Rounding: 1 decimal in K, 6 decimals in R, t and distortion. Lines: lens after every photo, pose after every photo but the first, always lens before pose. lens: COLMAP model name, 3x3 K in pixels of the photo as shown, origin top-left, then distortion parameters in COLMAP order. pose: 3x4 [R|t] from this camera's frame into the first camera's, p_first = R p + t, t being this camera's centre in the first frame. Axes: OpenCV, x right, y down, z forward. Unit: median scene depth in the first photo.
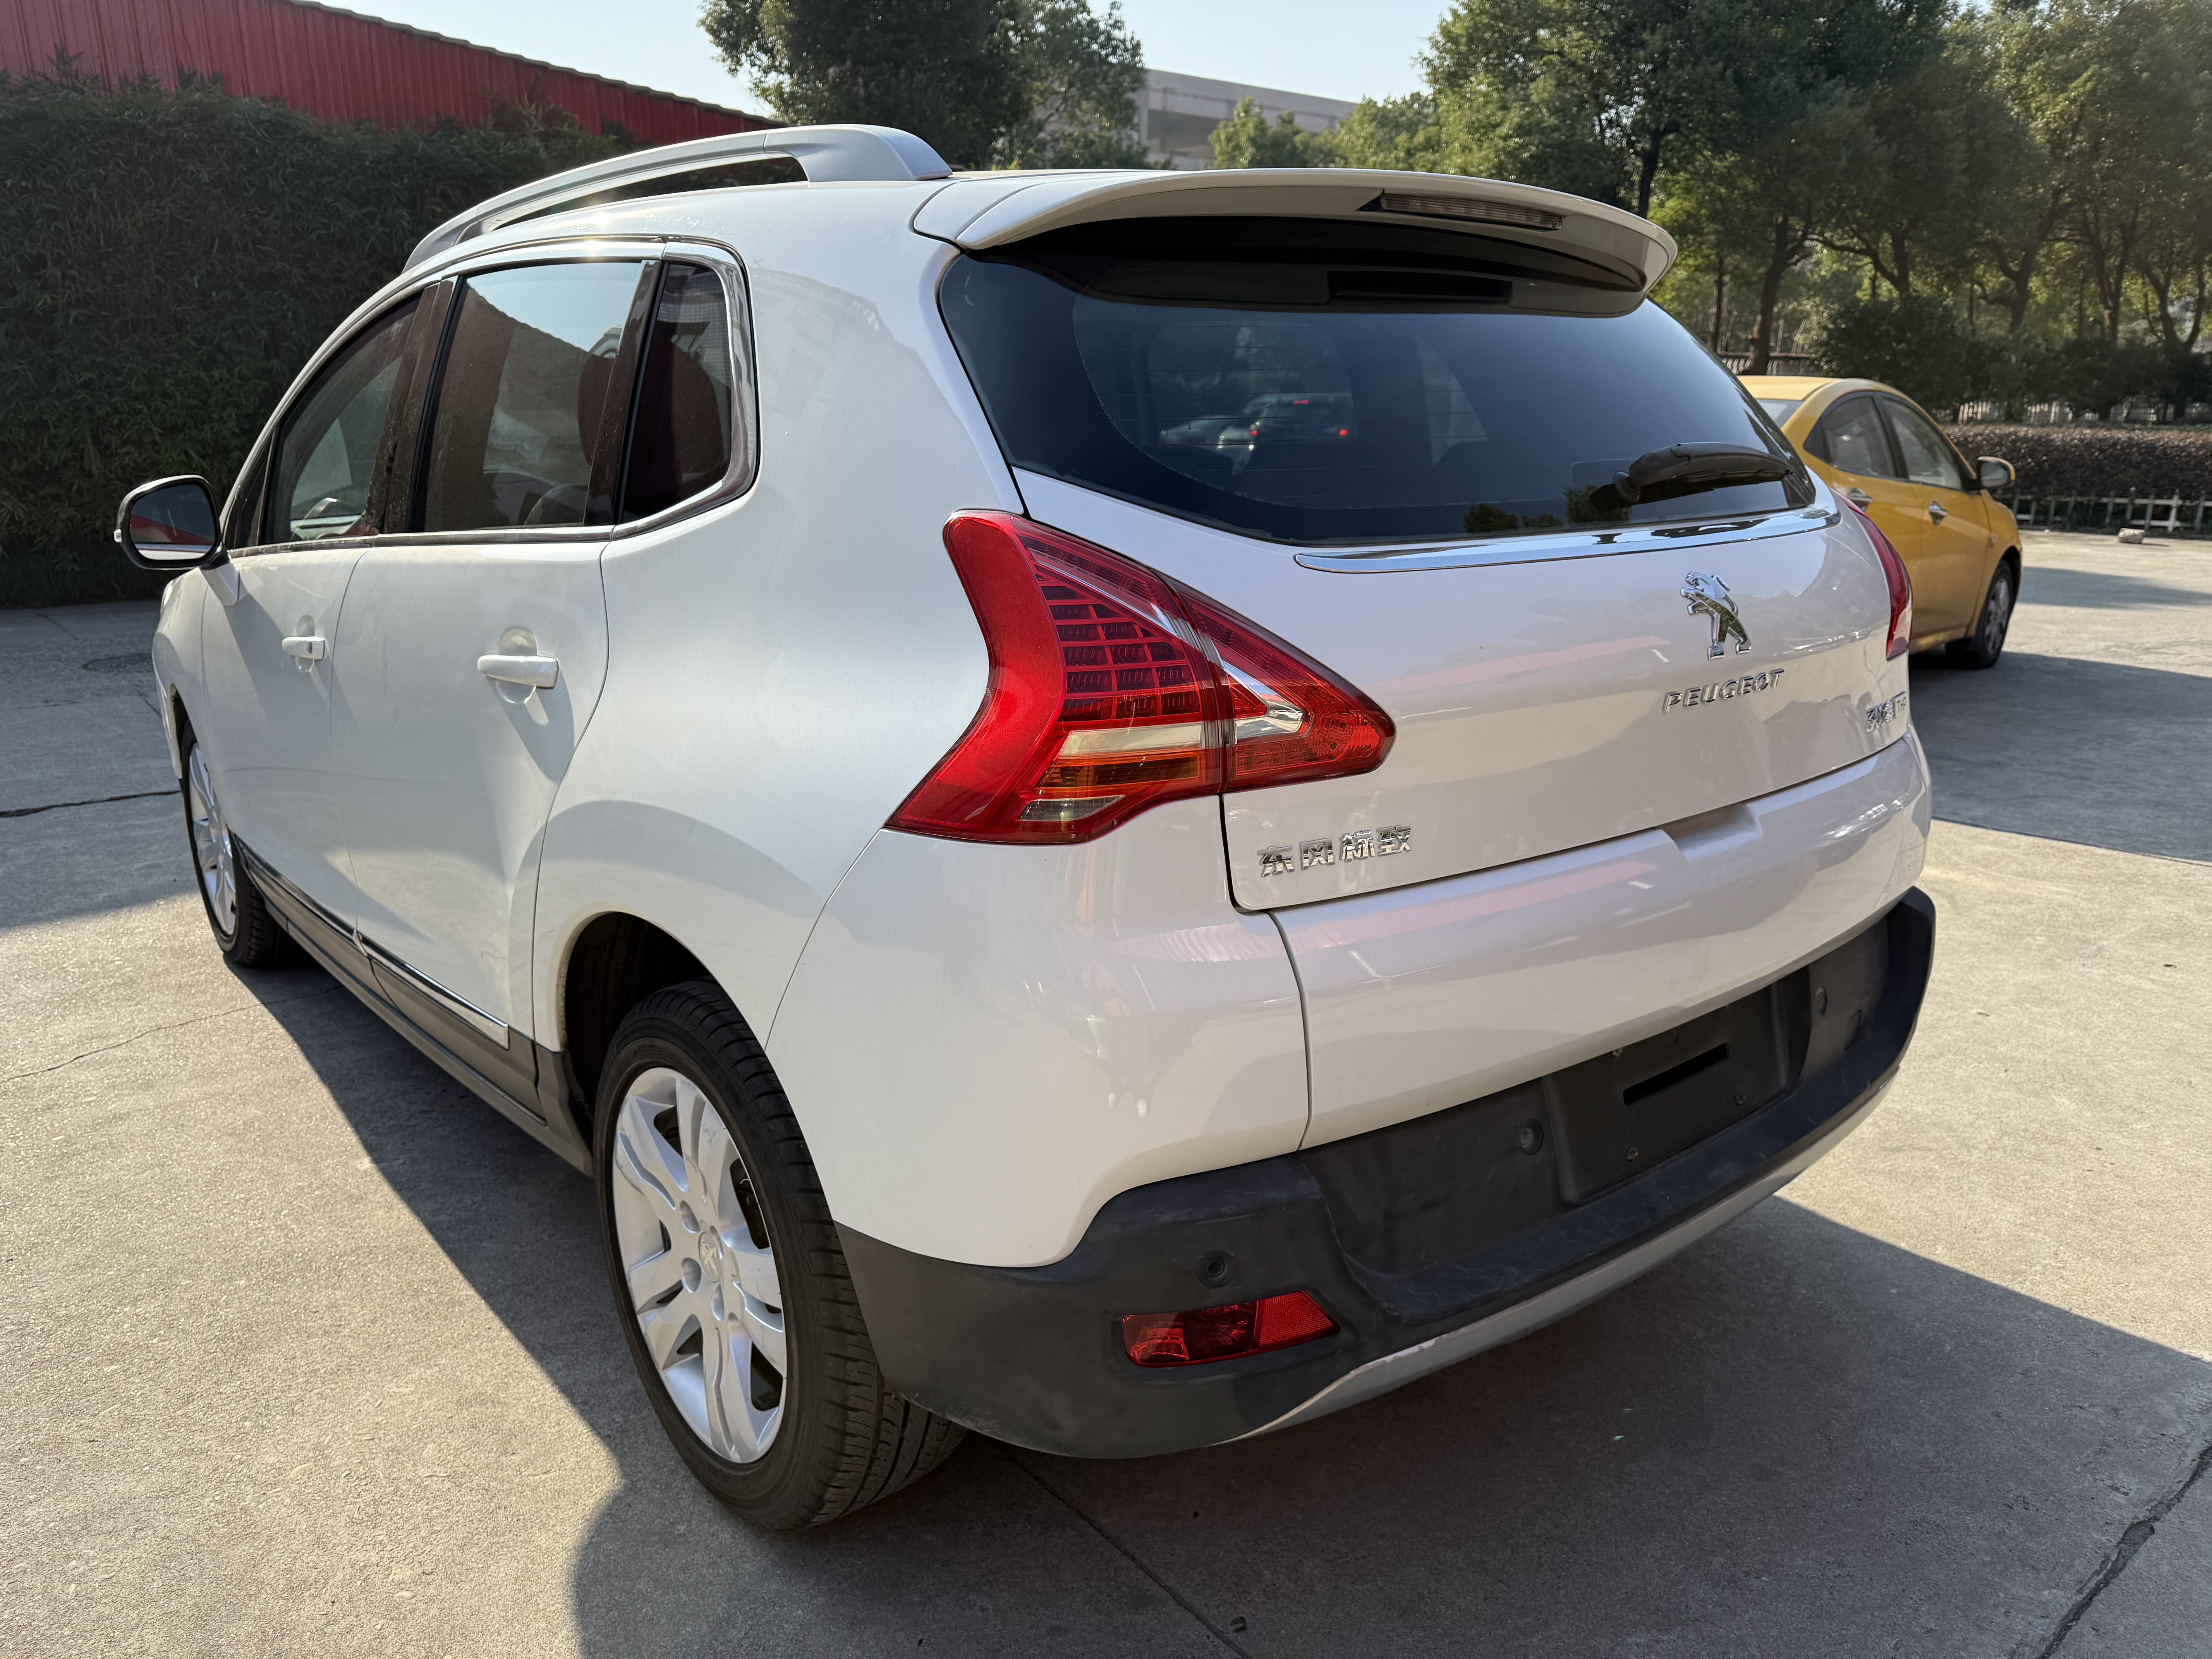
lens RADIAL K [[1572.5, 0, 1228.7], [0, 1572.5, 834.5], [0, 0, 1]] dist [0.006338, 0.000517]
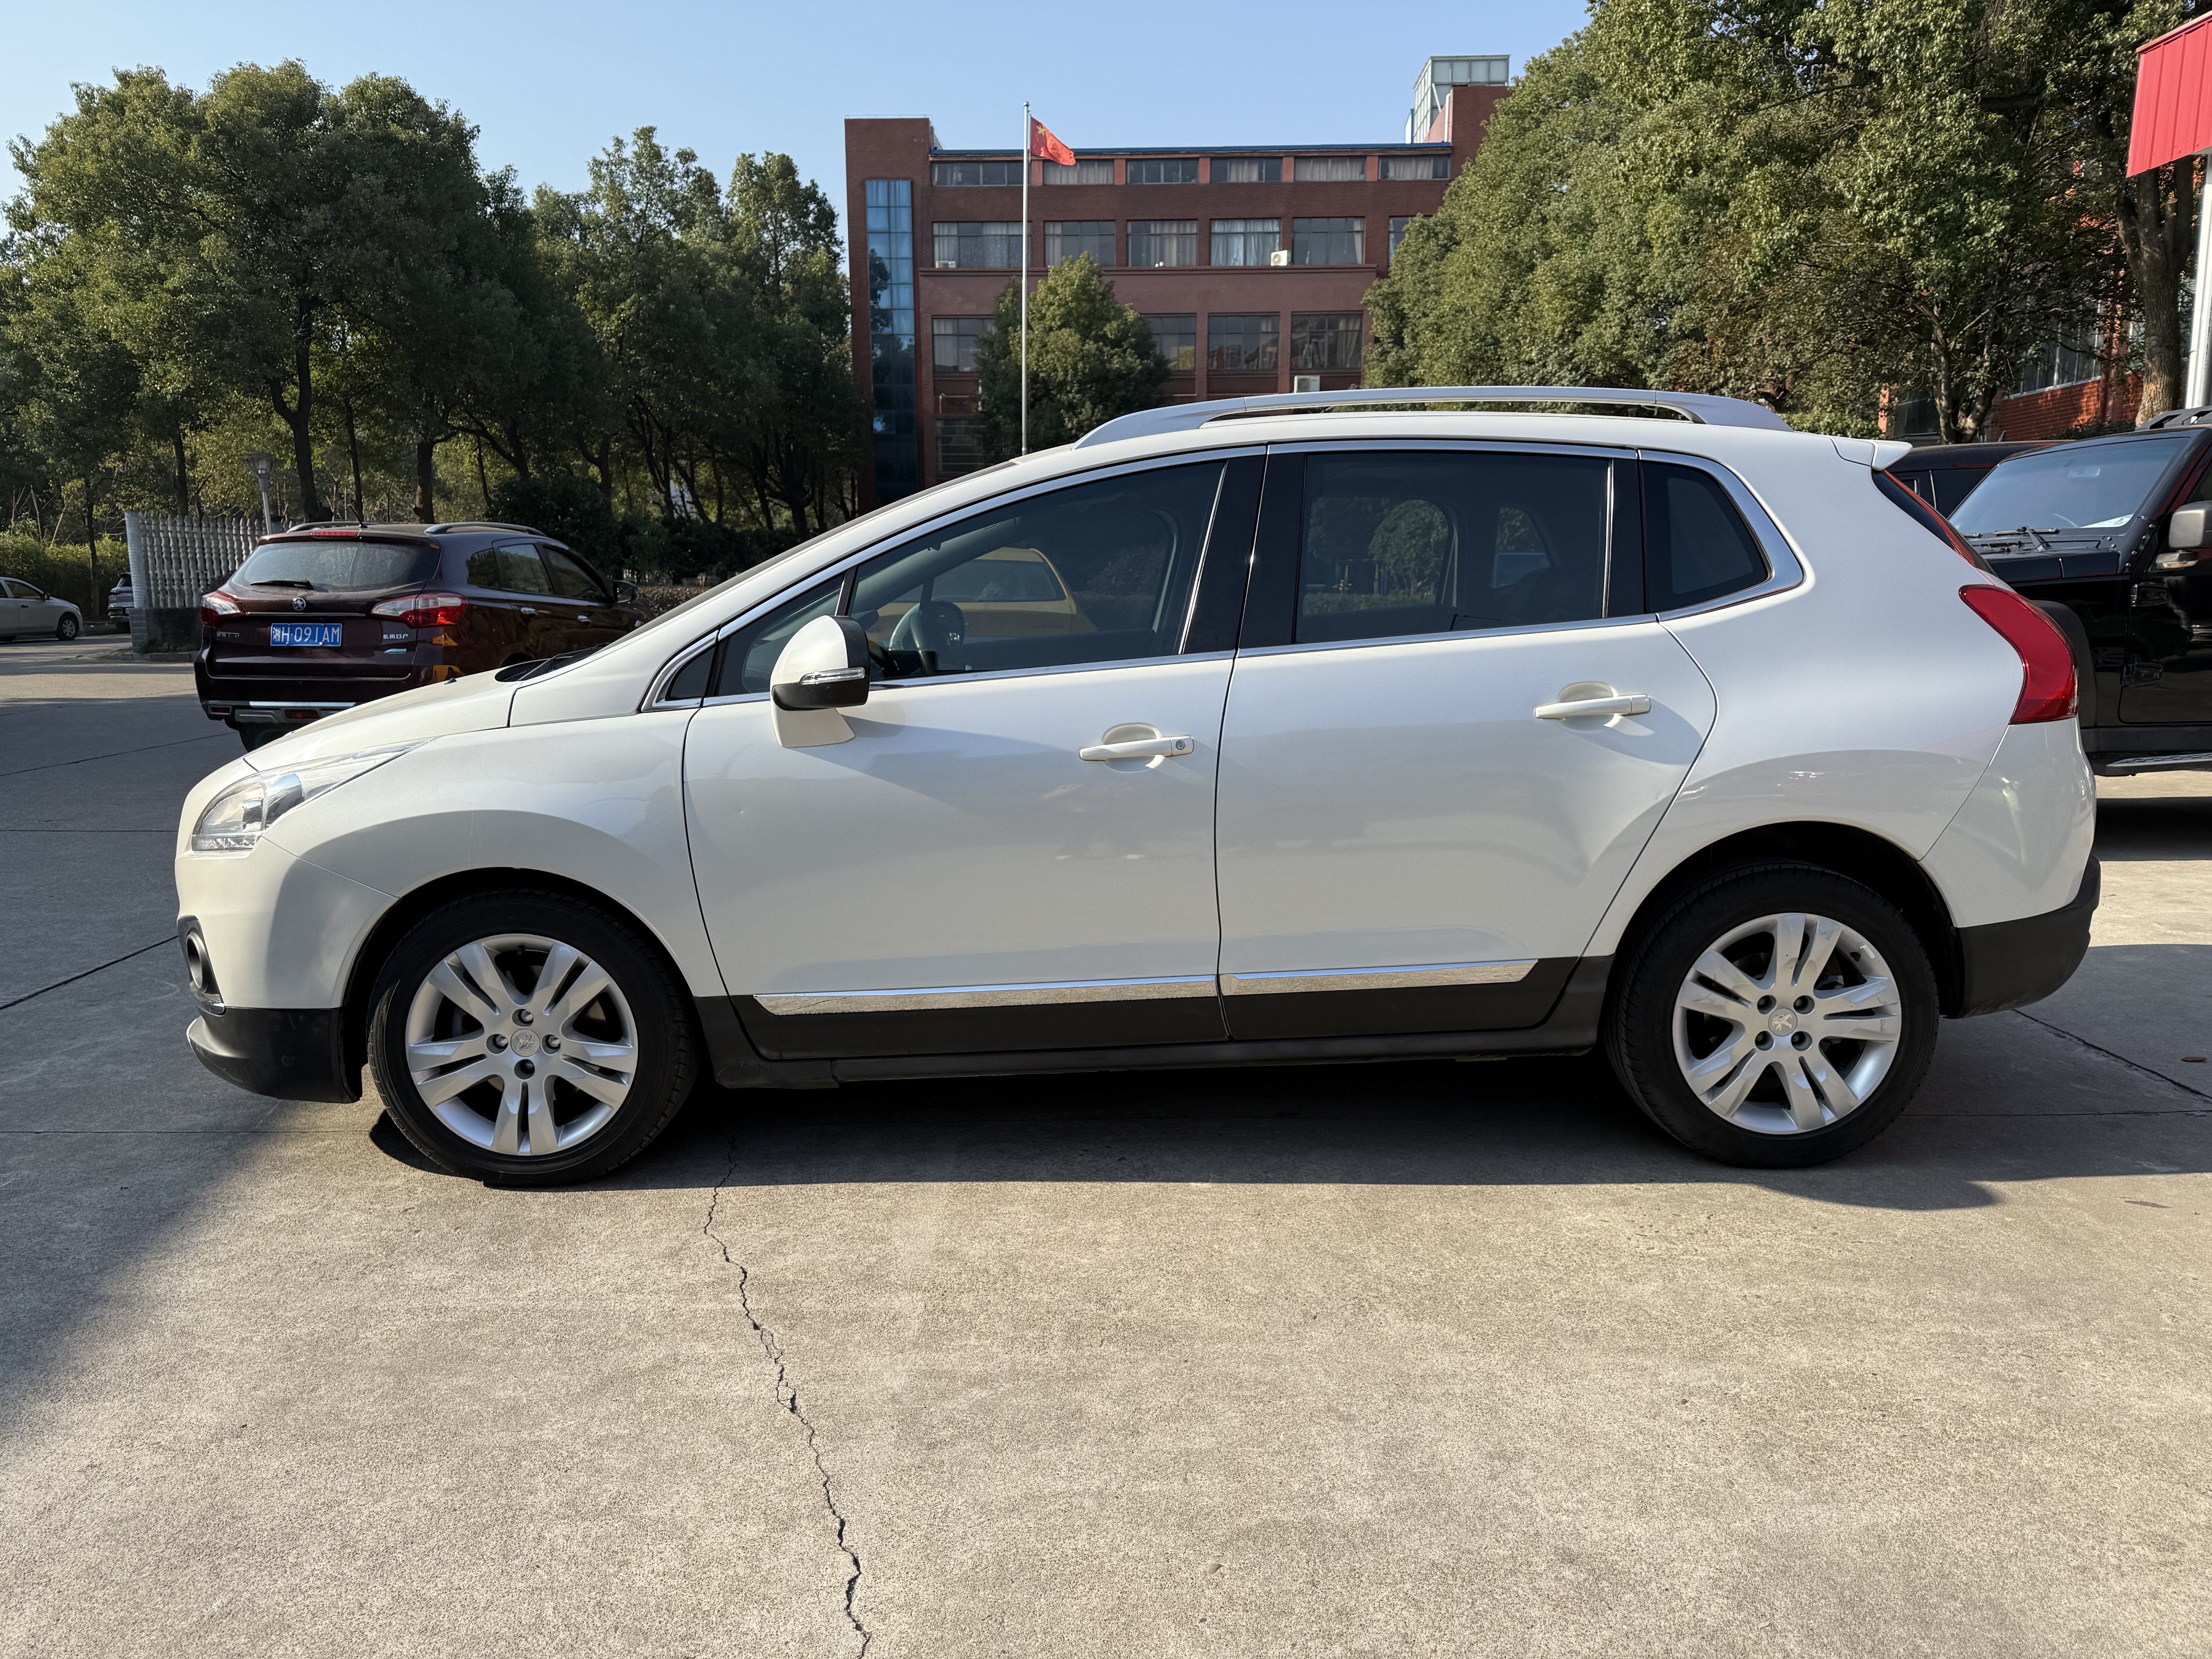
lens RADIAL K [[1522.5, 0, 1106.0], [0, 1522.5, 829.5], [0, 0, 1]] dist [0.028409, -0.007984]
pose [[0.656740, -0.131610, 0.742544, -0.180694], [0.205917, 0.978531, -0.008685, -0.006924], [-0.725459, 0.158606, 0.669741, 0.033595]]
